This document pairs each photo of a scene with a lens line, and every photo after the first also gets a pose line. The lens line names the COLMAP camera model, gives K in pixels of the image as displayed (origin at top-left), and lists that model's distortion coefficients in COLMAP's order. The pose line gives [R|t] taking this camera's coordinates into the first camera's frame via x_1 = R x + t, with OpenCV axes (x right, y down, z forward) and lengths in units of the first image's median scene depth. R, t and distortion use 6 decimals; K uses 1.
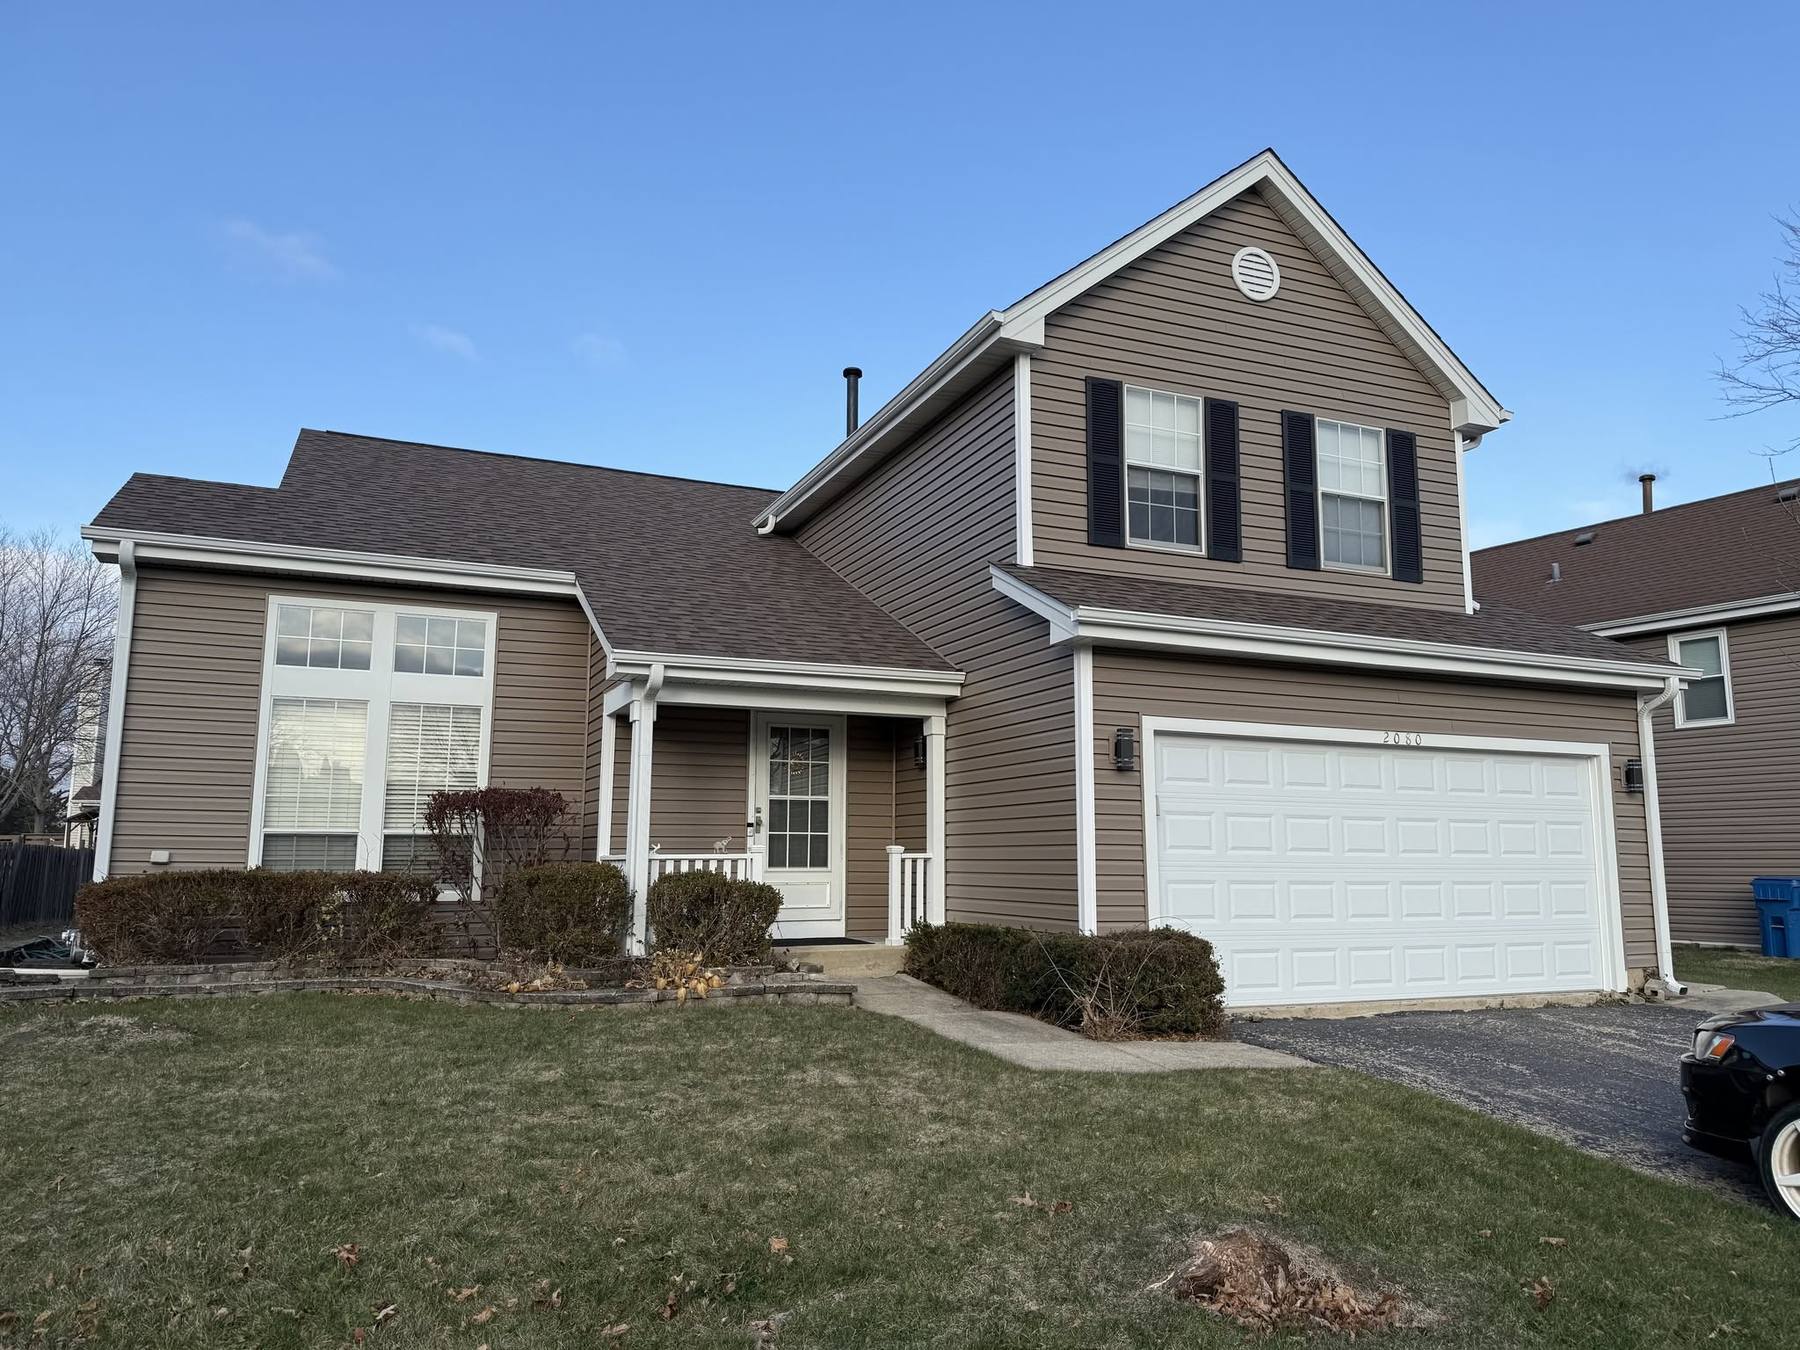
lens RADIAL K [[1263.1, 0, 903.5], [0, 1263.1, 674.8], [0, 0, 1]] dist [0.001158, -0.005968]
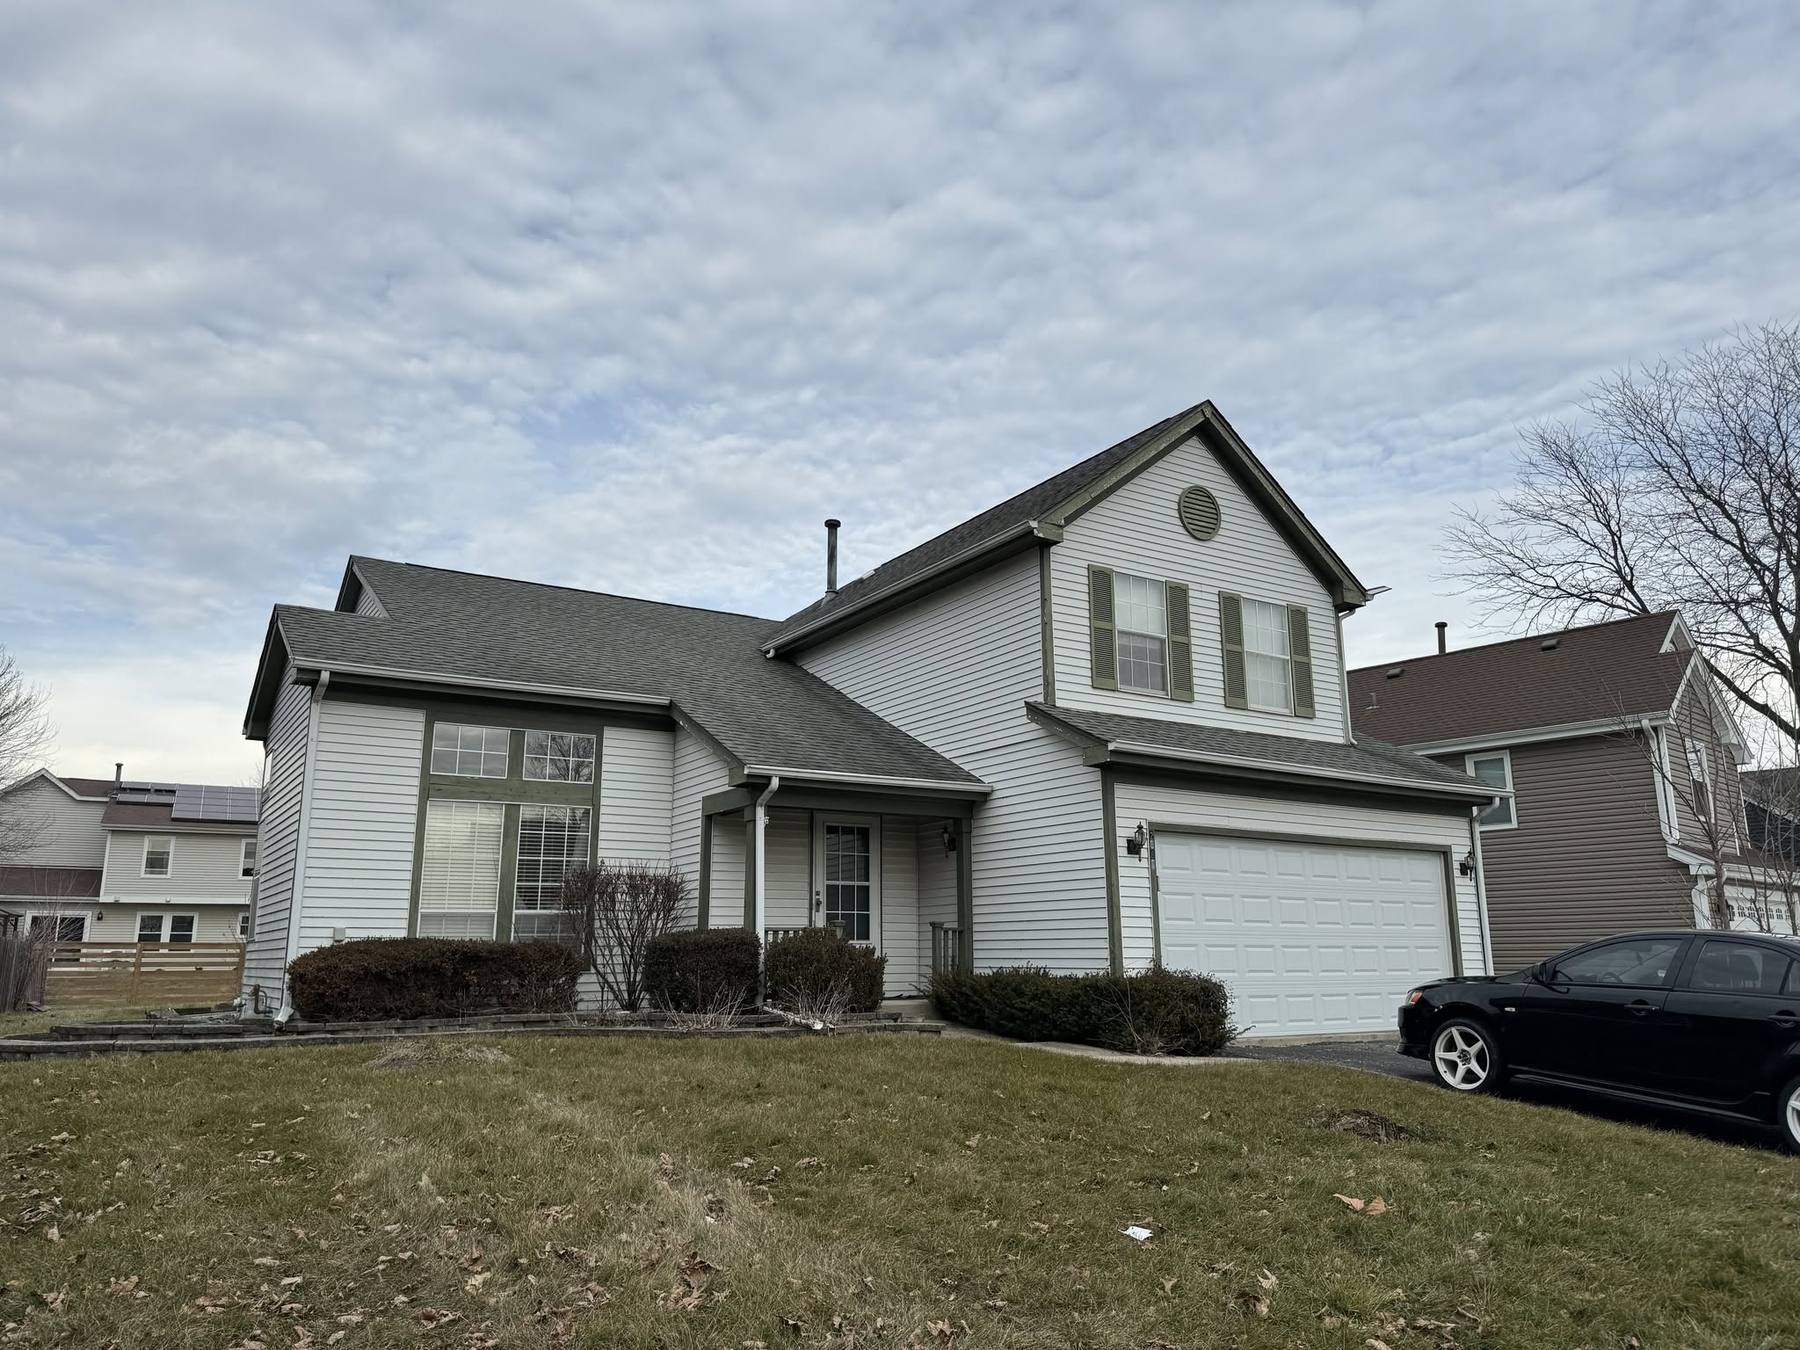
lens RADIAL K [[1263.1, 0, 894.9], [0, 1263.1, 675.7], [0, 0, 1]] dist [0.001158, -0.005968]
pose [[0.988364, 0.026594, 0.149762, -0.226615], [-0.015479, 0.997071, -0.074903, -0.013445], [-0.151315, 0.071713, 0.985881, -0.240256]]
